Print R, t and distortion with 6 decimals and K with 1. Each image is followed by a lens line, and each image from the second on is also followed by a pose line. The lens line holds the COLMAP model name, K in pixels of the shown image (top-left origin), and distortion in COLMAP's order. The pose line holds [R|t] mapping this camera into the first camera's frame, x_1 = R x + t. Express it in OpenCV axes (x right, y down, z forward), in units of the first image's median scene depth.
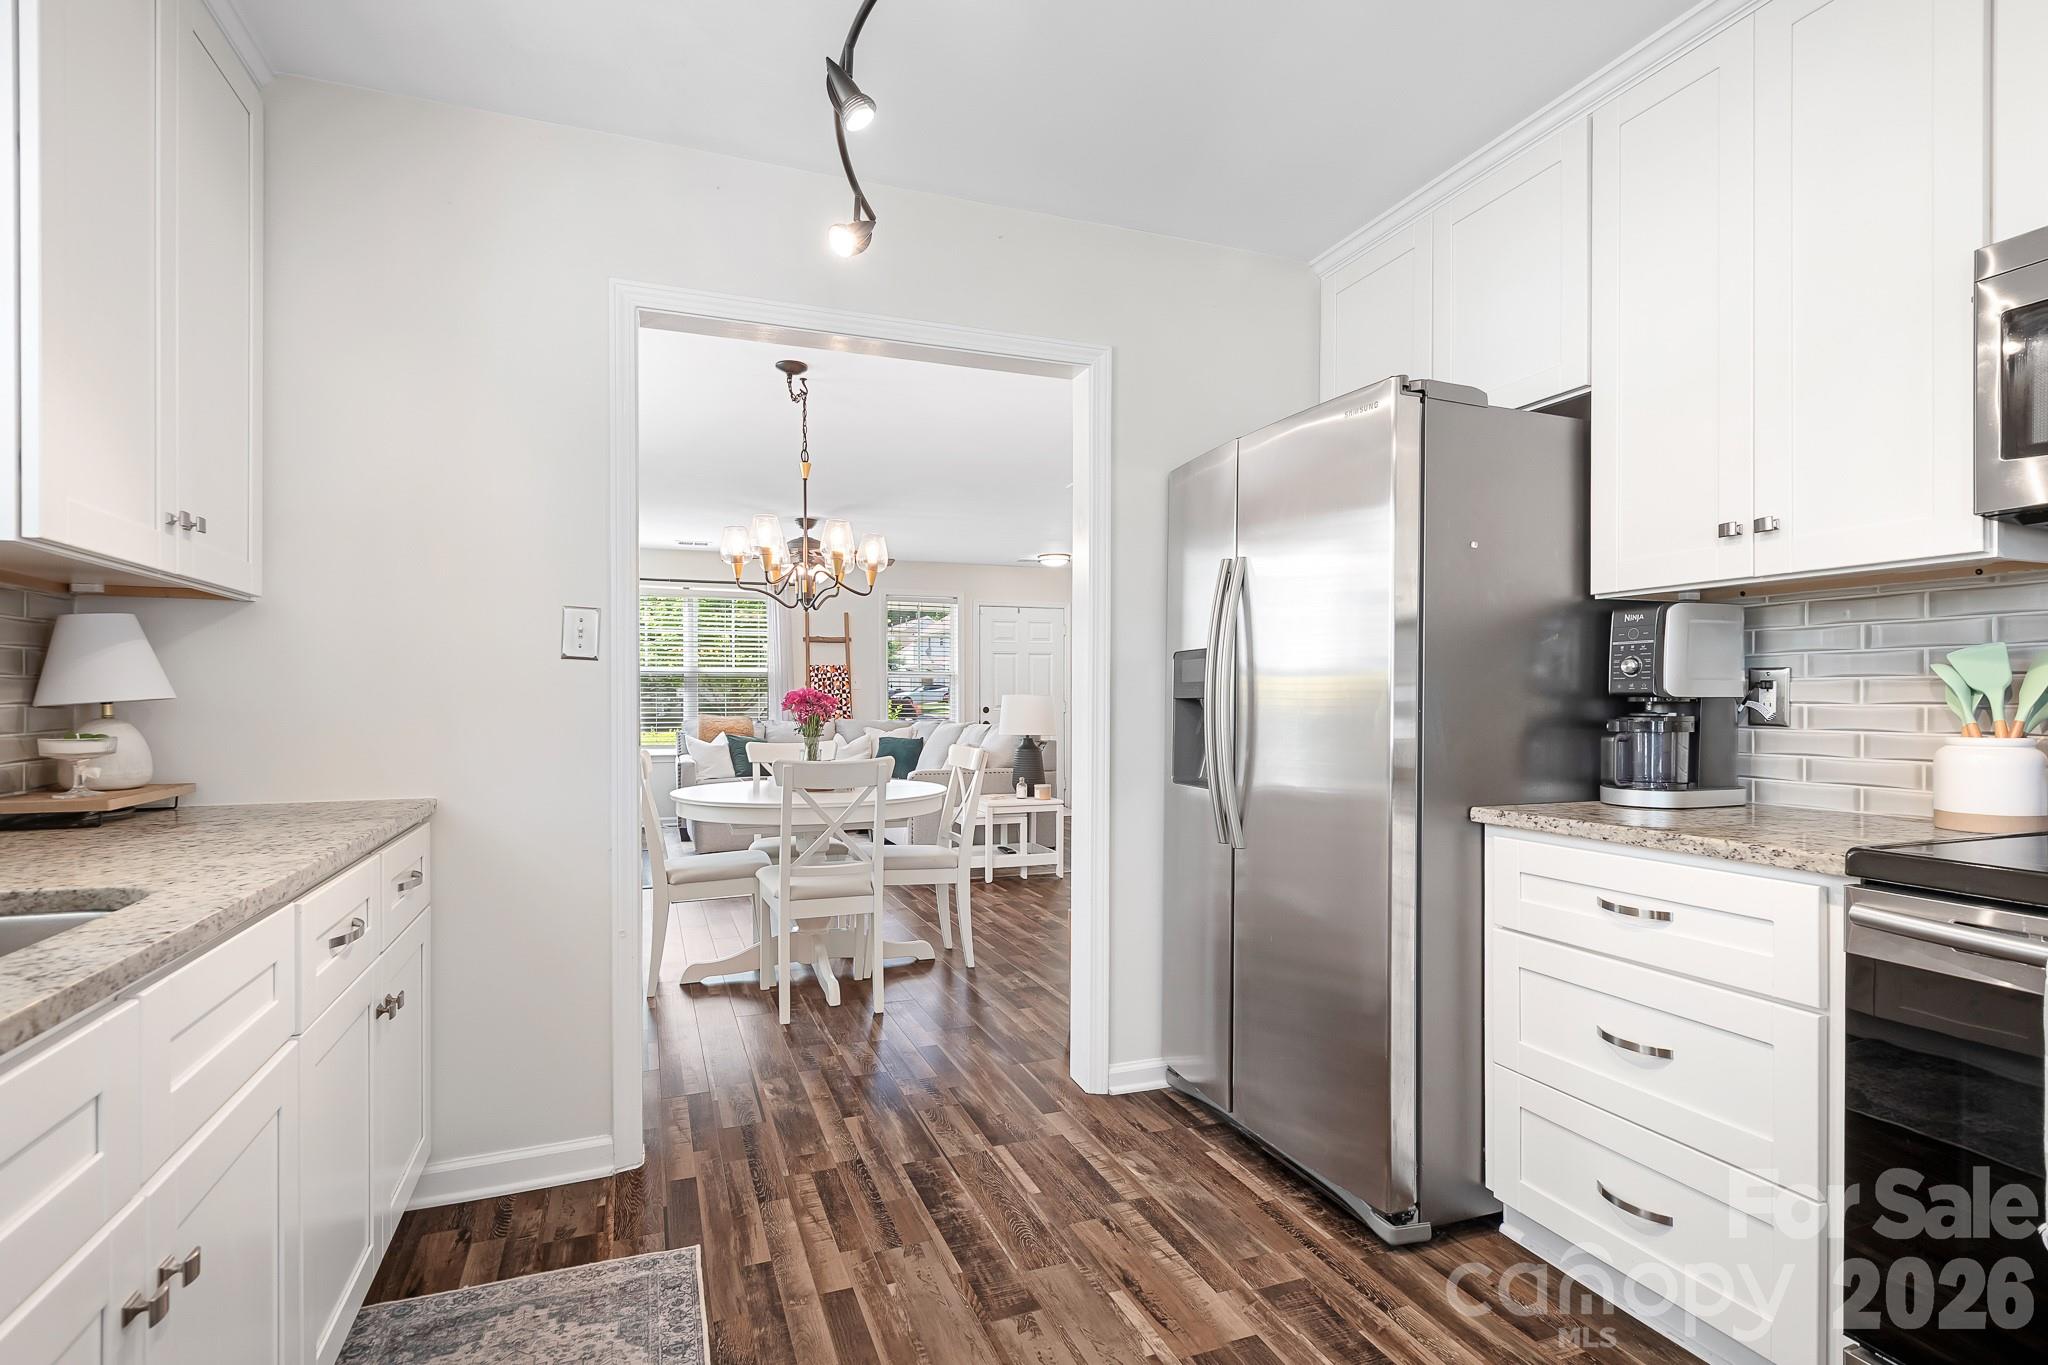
lens RADIAL K [[968.0, 0, 1016.3], [0, 968.0, 695.9], [0, 0, 1]] dist [0.004595, 0.000339]
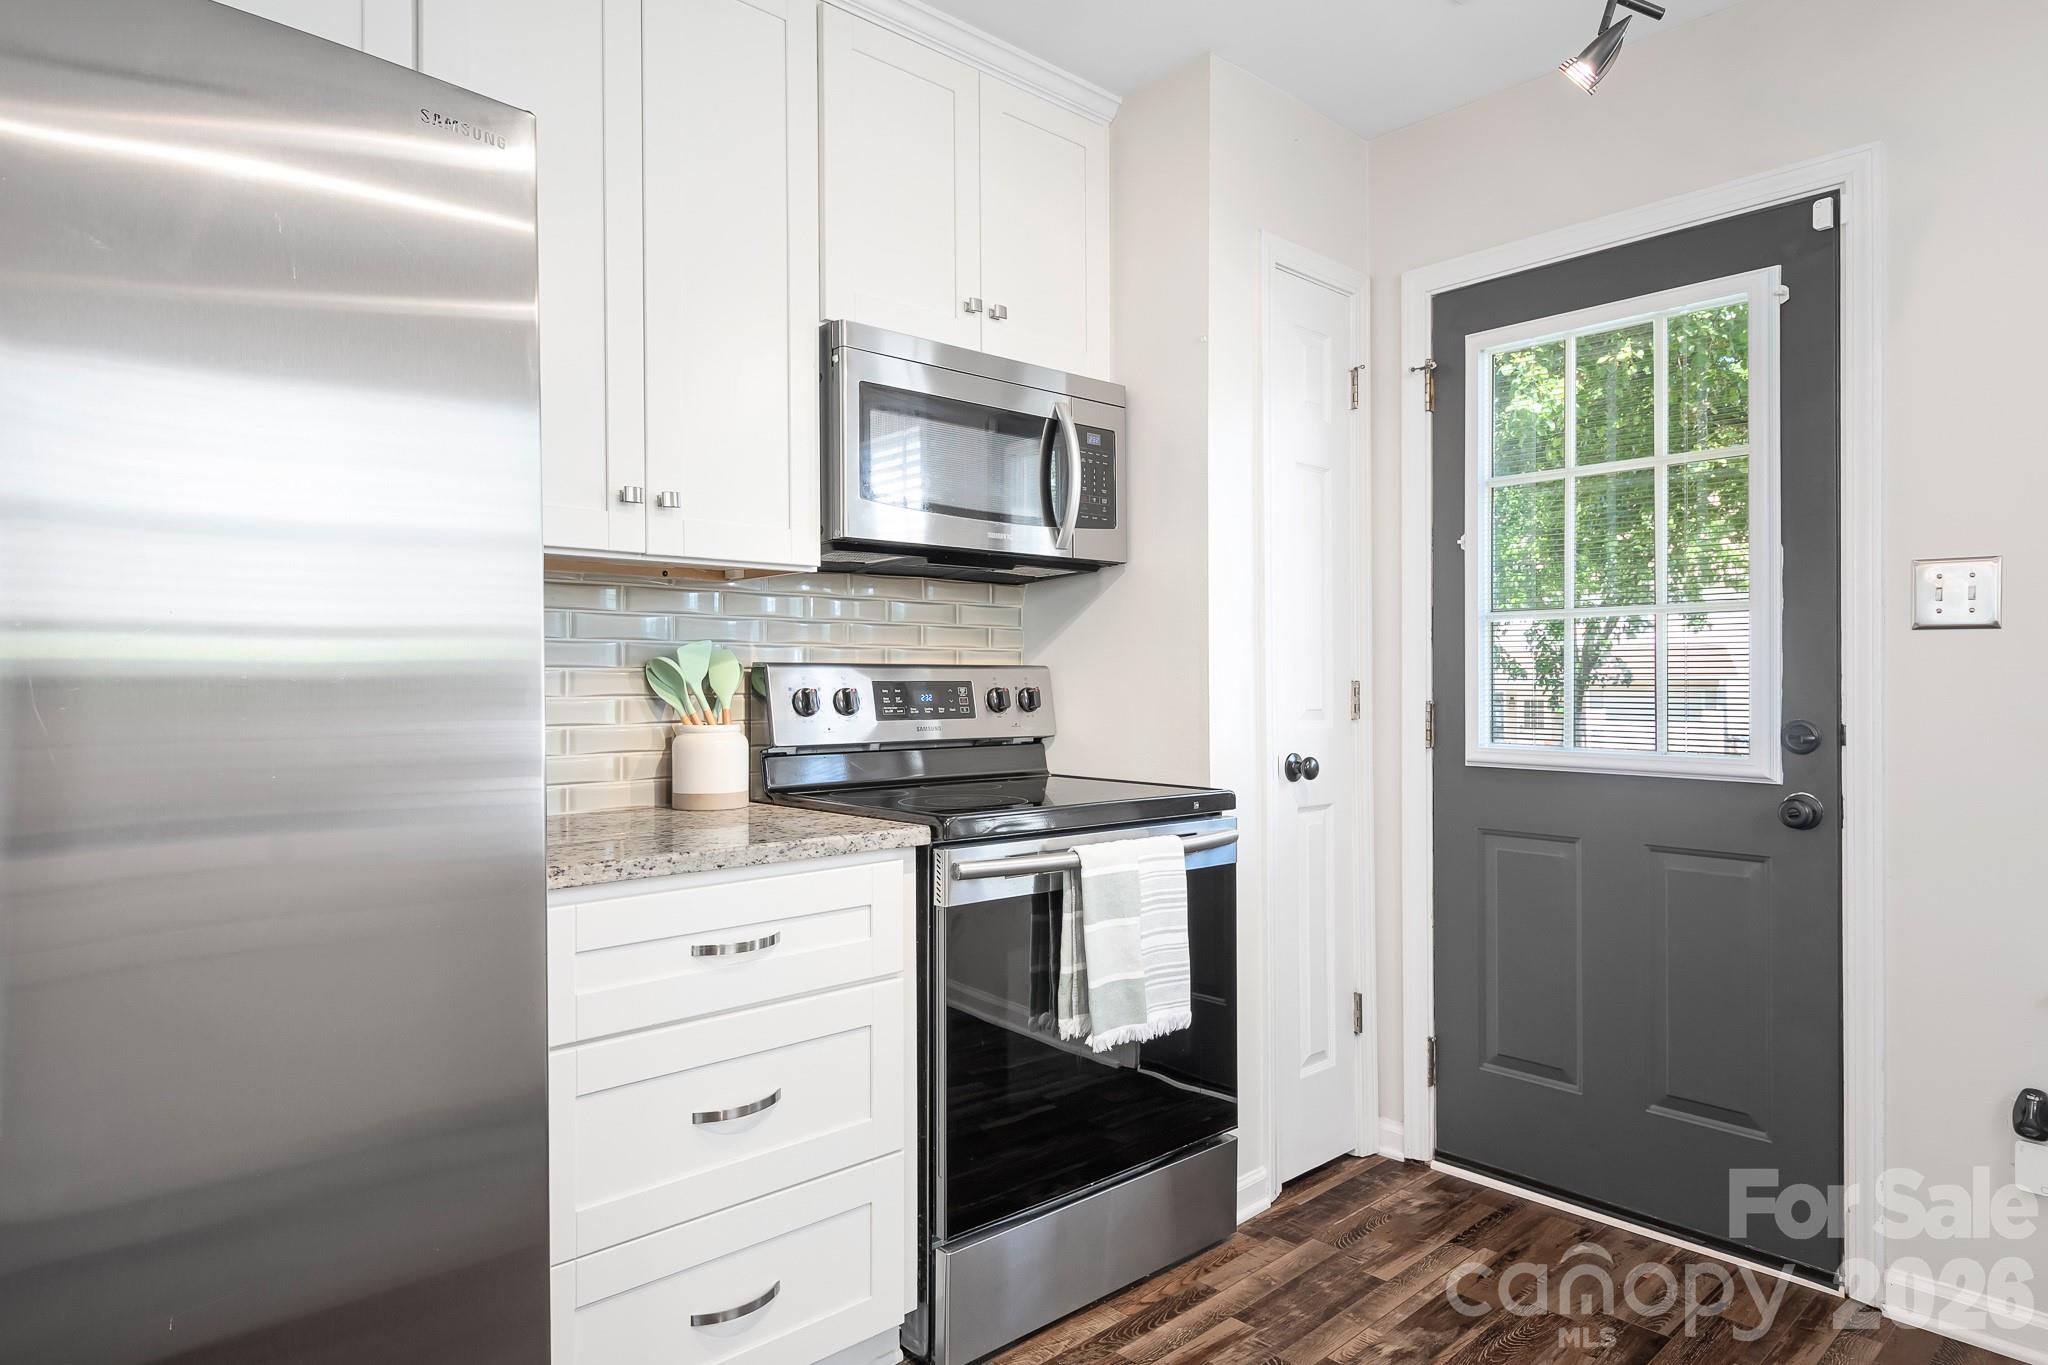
lens RADIAL K [[1215.1, 0, 1024.3], [0, 1215.1, 668.9], [0, 0, 1]] dist [-0.000393, 0.002075]
pose [[-0.383867, 0.012224, 0.923307, -0.359146], [0.006678, 0.999923, -0.010462, -0.003361], [-0.923364, 0.002149, -0.383919, 1.000788]]
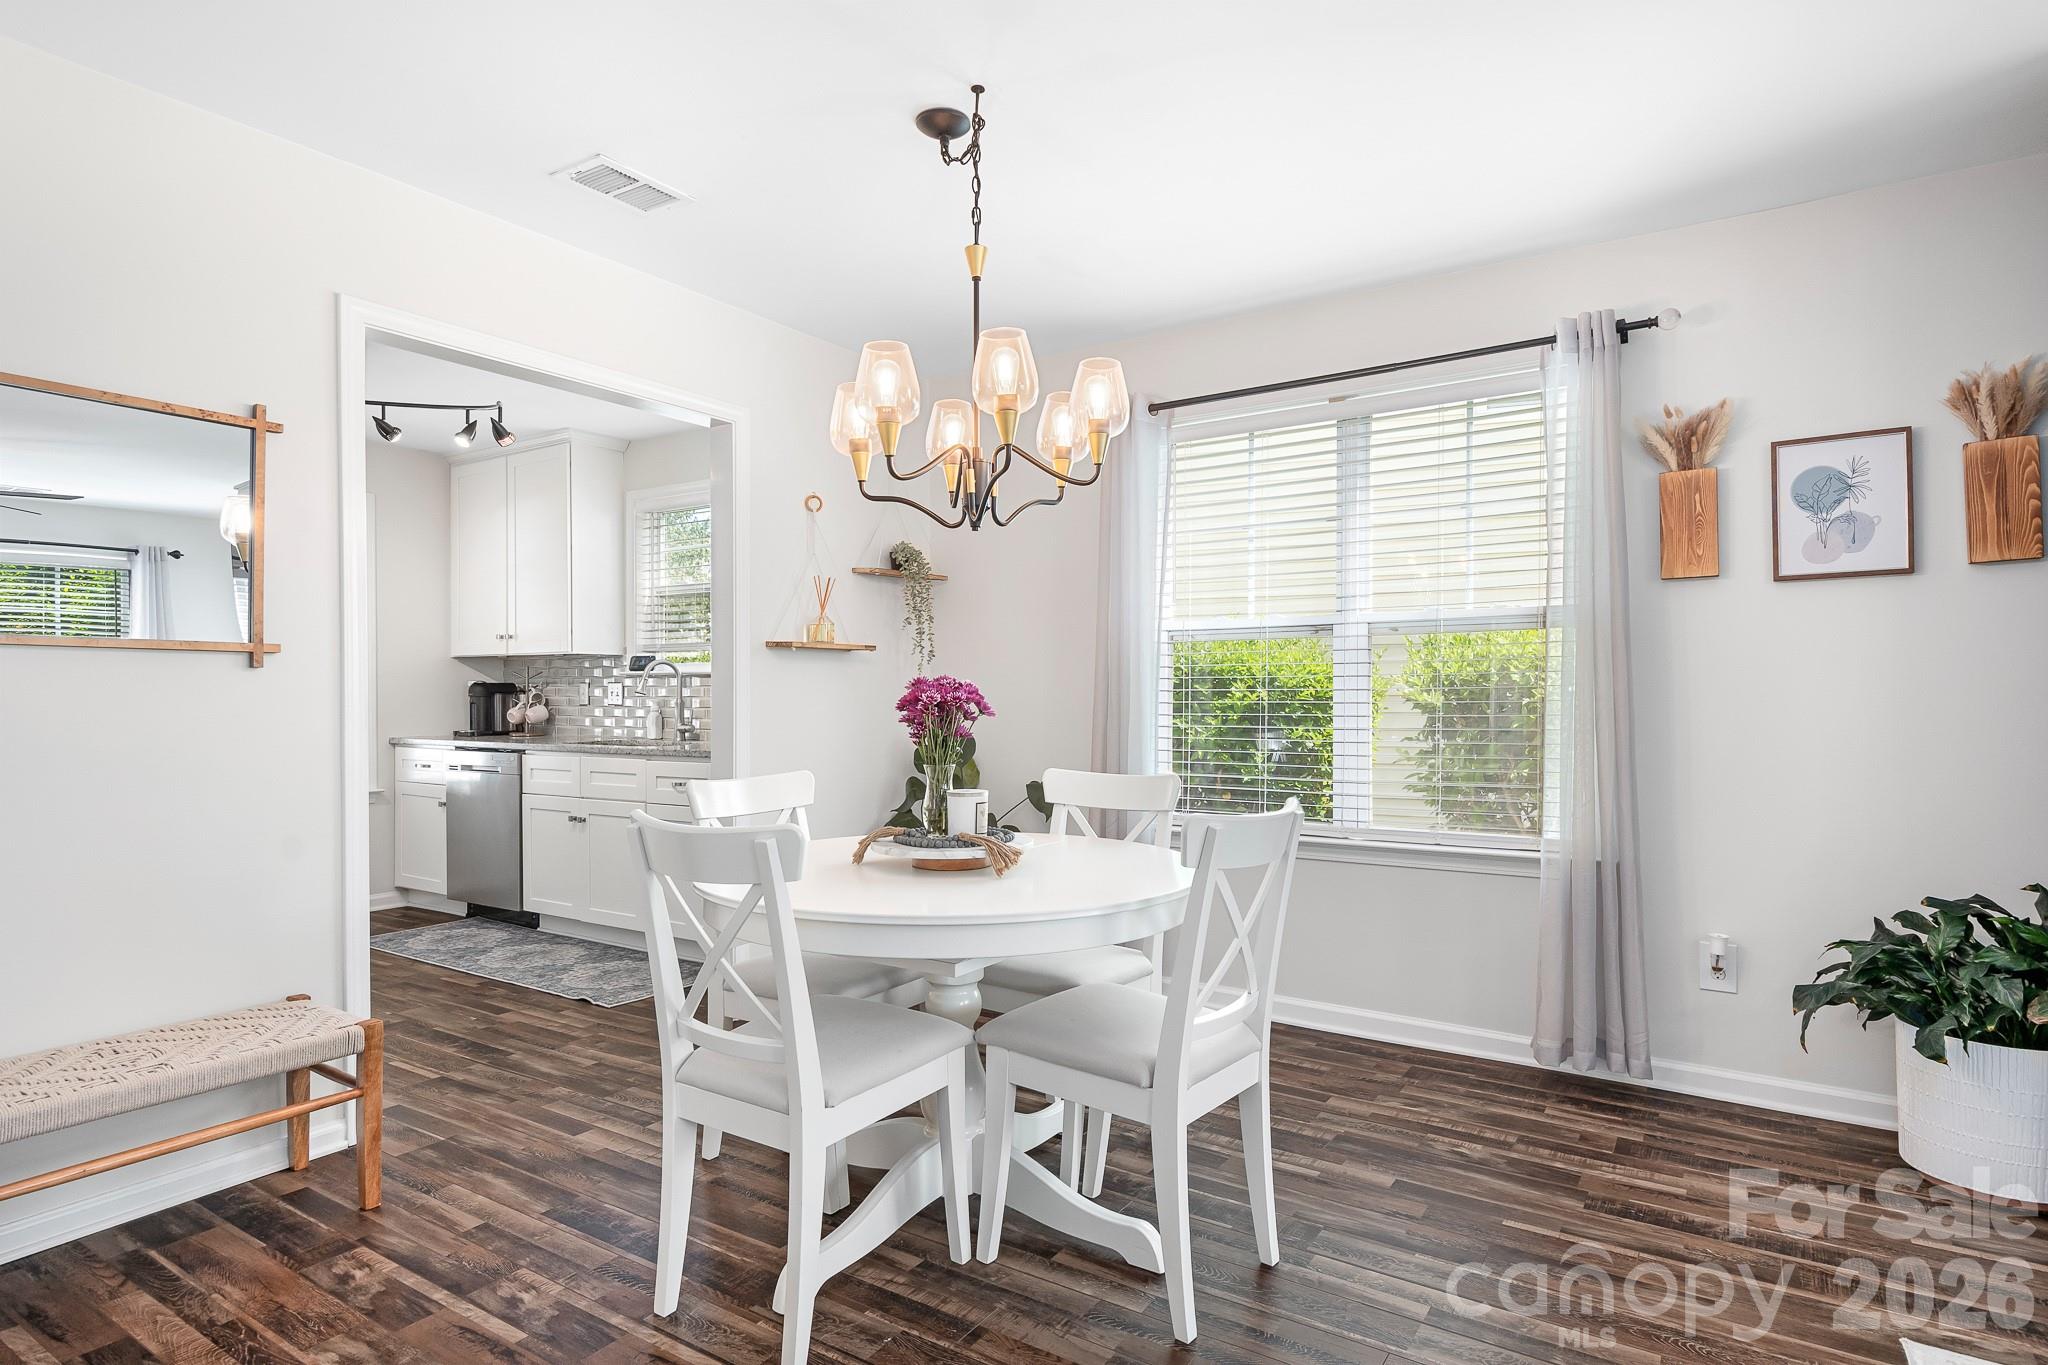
lens RADIAL K [[1068.4, 0, 1027.1], [0, 1068.4, 697.6], [0, 0, 1]] dist [0.012744, -0.002388]
pose [[-0.801376, 0.003020, -0.598154, 0.226476], [-0.000035, 0.999987, 0.005096, -0.006212], [0.598161, 0.004105, -0.801365, 3.008587]]
